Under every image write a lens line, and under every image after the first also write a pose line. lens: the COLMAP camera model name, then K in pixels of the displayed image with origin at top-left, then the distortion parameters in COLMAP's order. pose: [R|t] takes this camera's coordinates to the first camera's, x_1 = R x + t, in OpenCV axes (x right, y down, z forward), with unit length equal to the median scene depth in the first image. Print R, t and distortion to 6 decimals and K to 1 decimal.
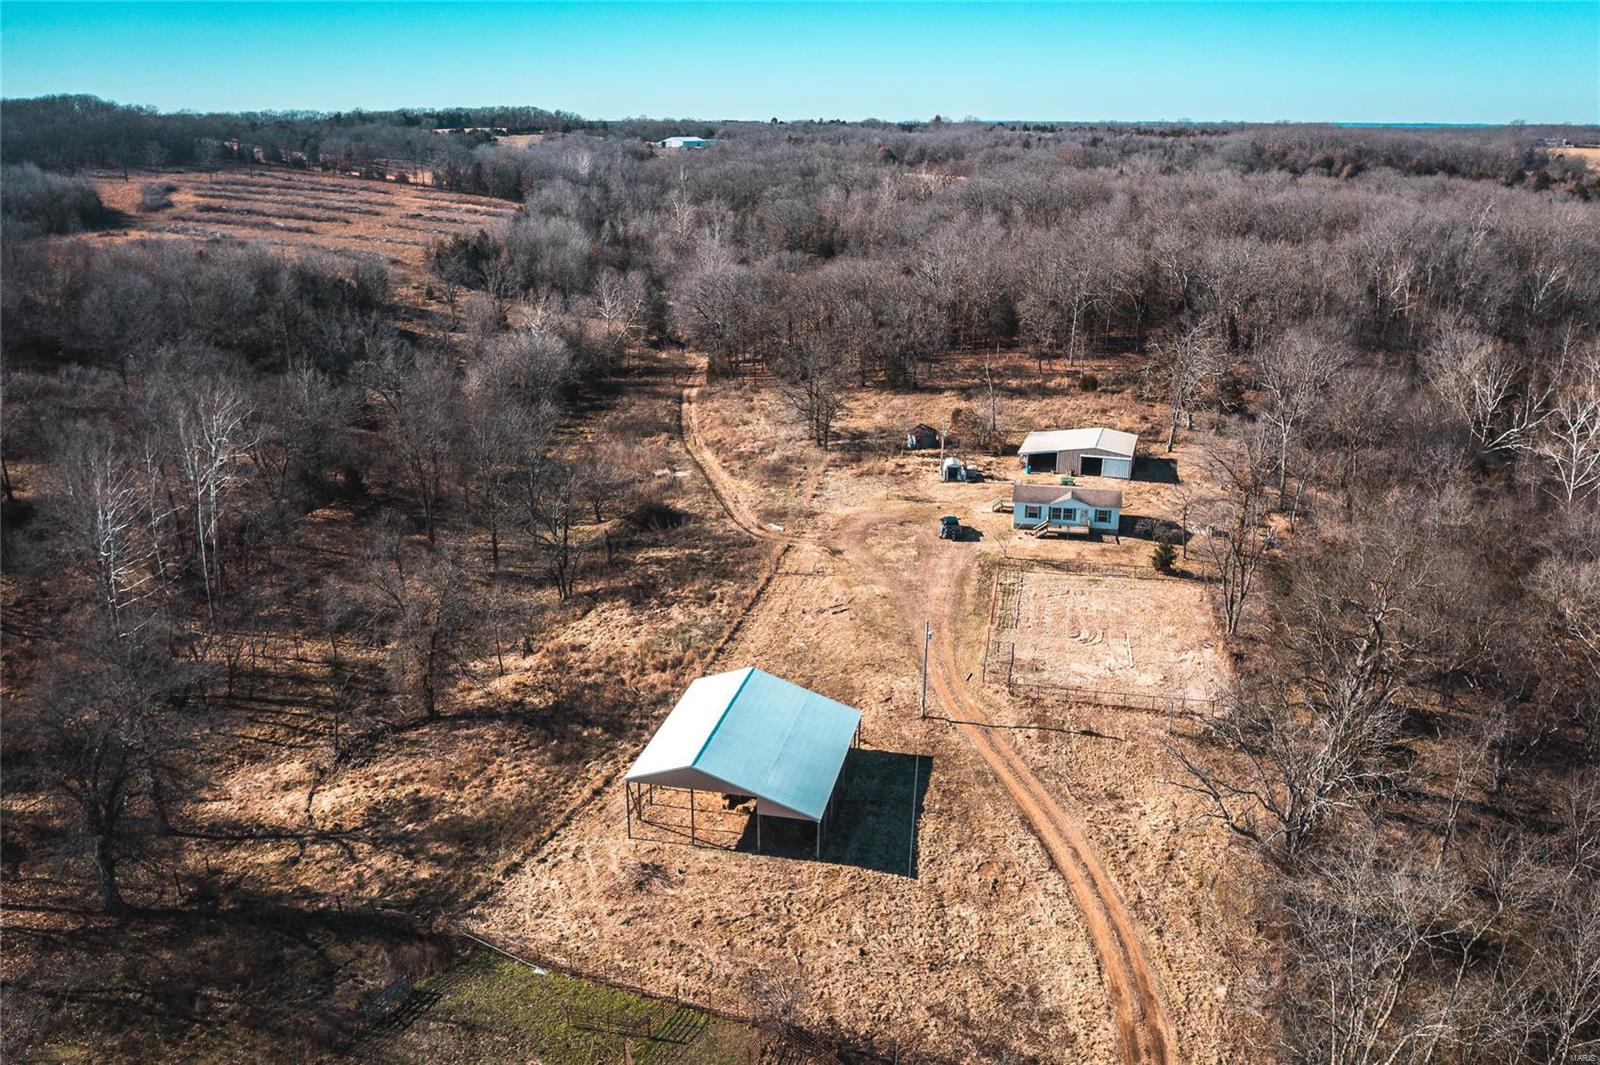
lens RADIAL K [[1287.4, 0, 803.1], [0, 1287.4, 535.0], [0, 0, 1]] dist [-0.032184, 0.011970]
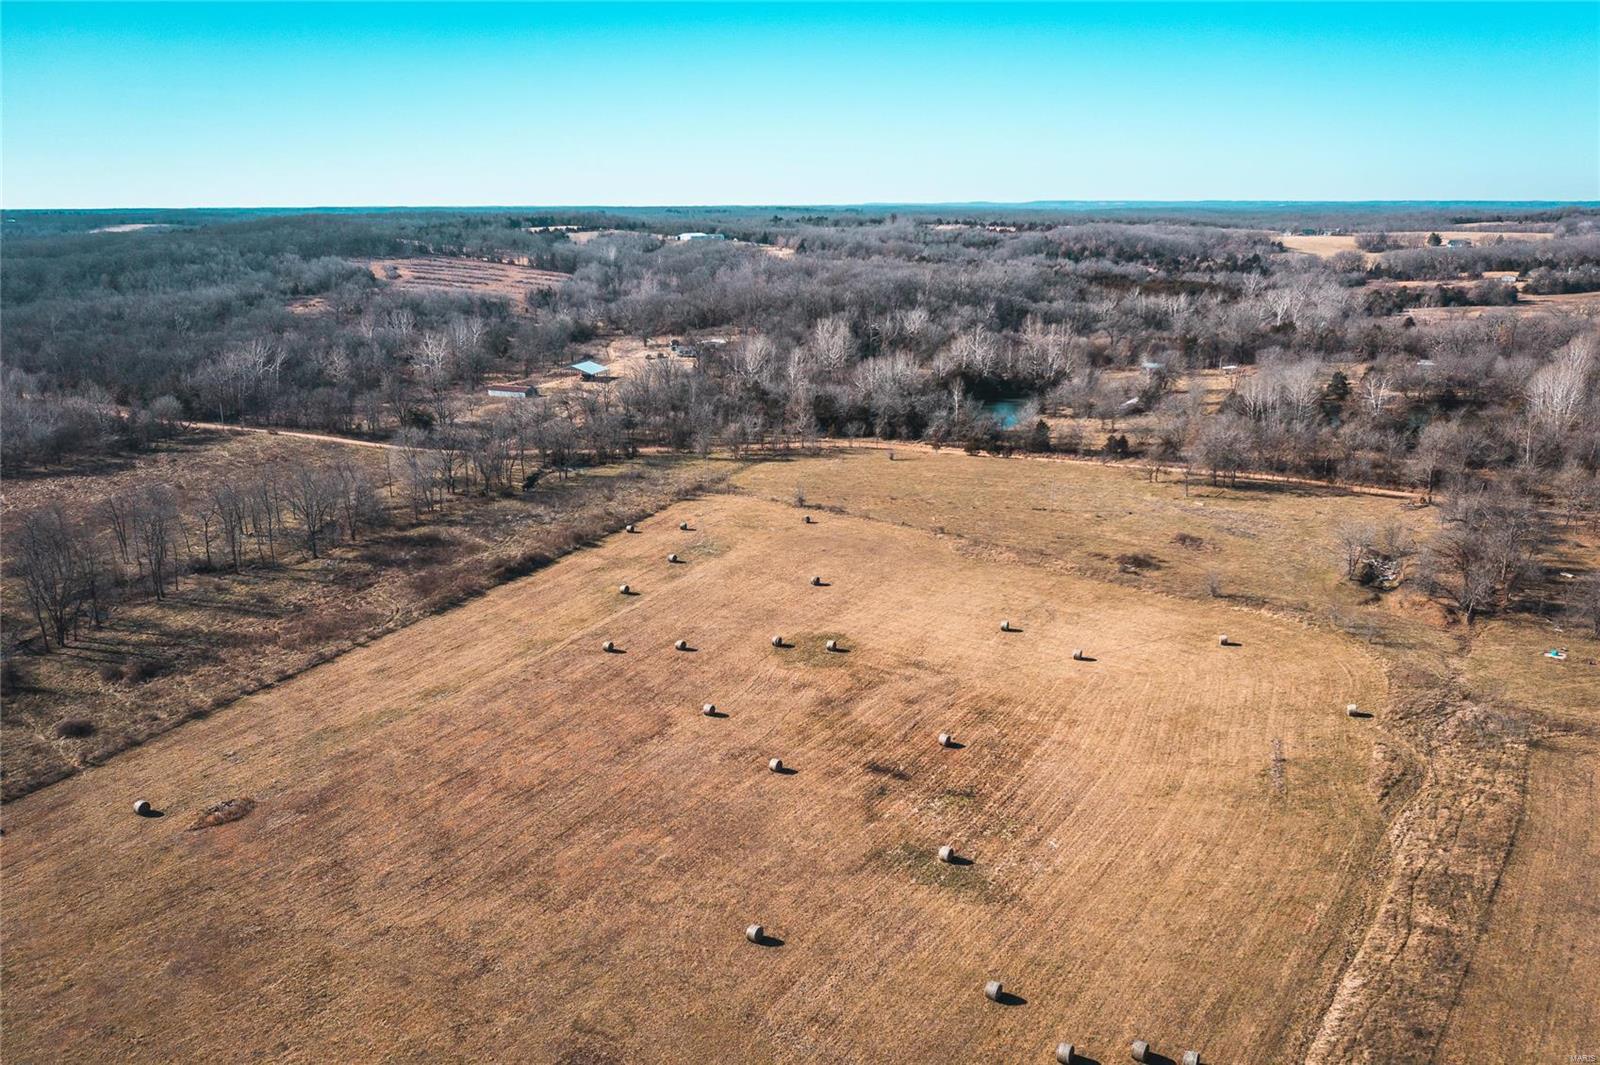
lens RADIAL K [[1287.4, 0, 802.9], [0, 1287.4, 531.9], [0, 0, 1]] dist [-0.032184, 0.011970]
pose [[0.997906, 0.008423, -0.064136, 0.818208], [-0.012239, 0.998163, -0.059344, 0.770630], [0.063518, 0.060005, 0.996175, -2.851373]]
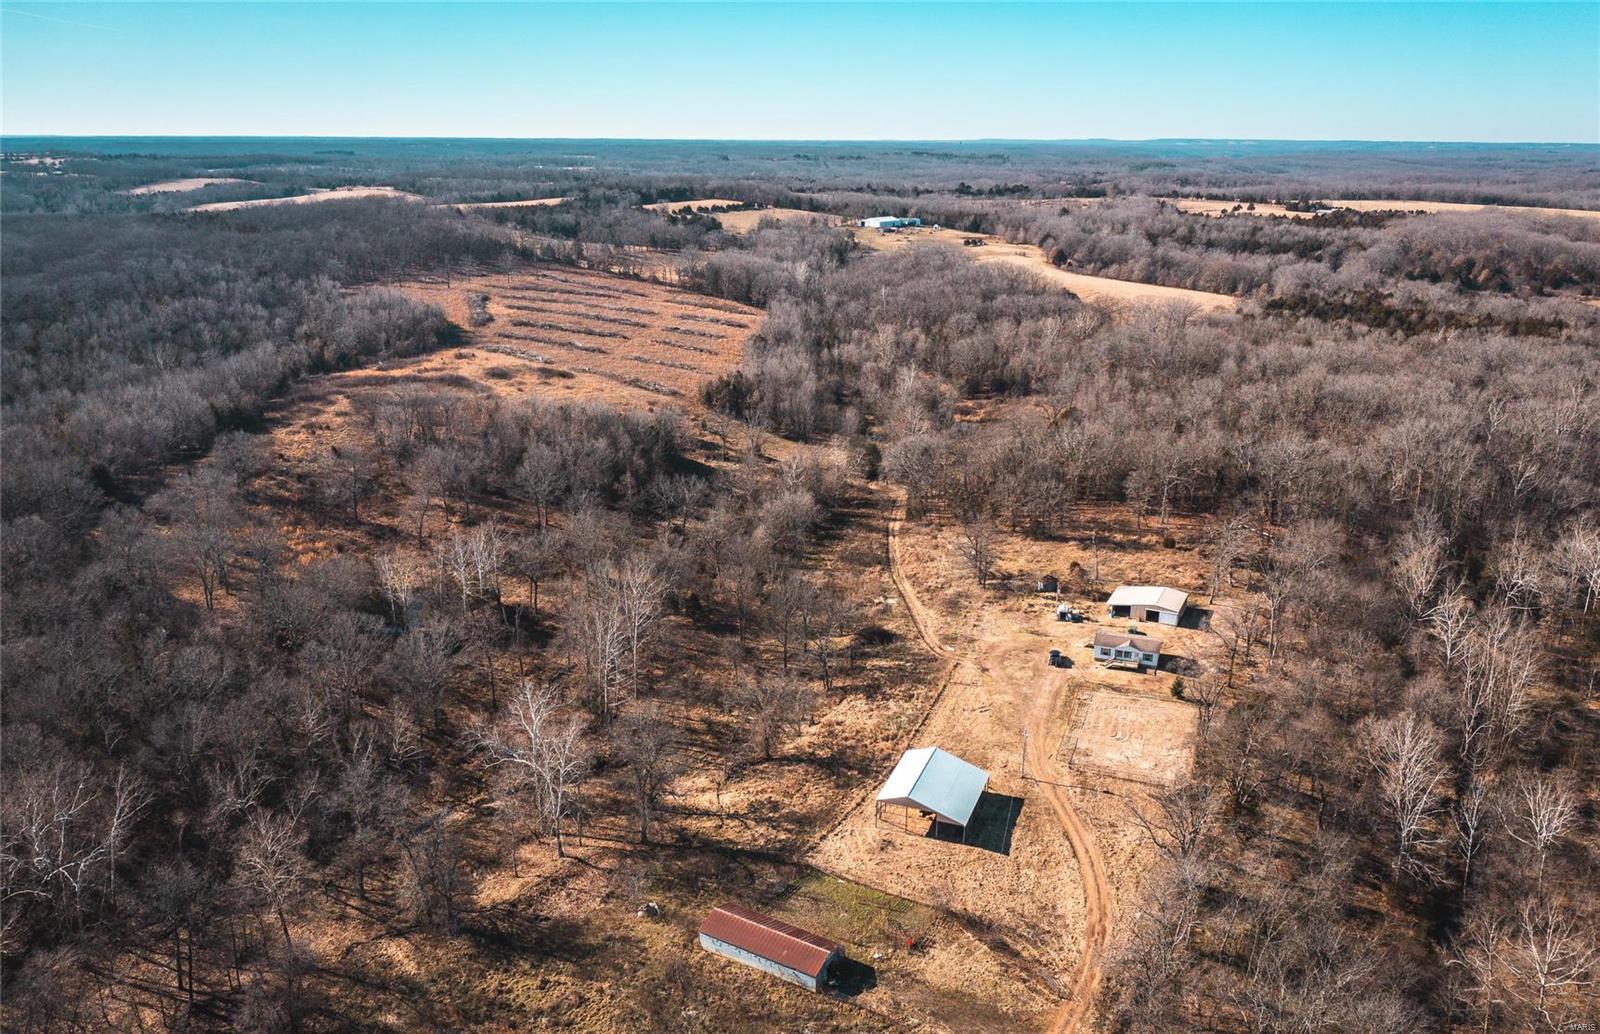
lens RADIAL K [[1273.5, 0, 794.6], [0, 1273.5, 515.3], [0, 0, 1]] dist [-0.017956, 0.000718]
pose [[0.989161, 0.043786, -0.140155, 0.003578], [-0.046547, 0.998780, -0.016477, -0.151257], [0.139263, 0.022822, 0.989992, -0.704663]]
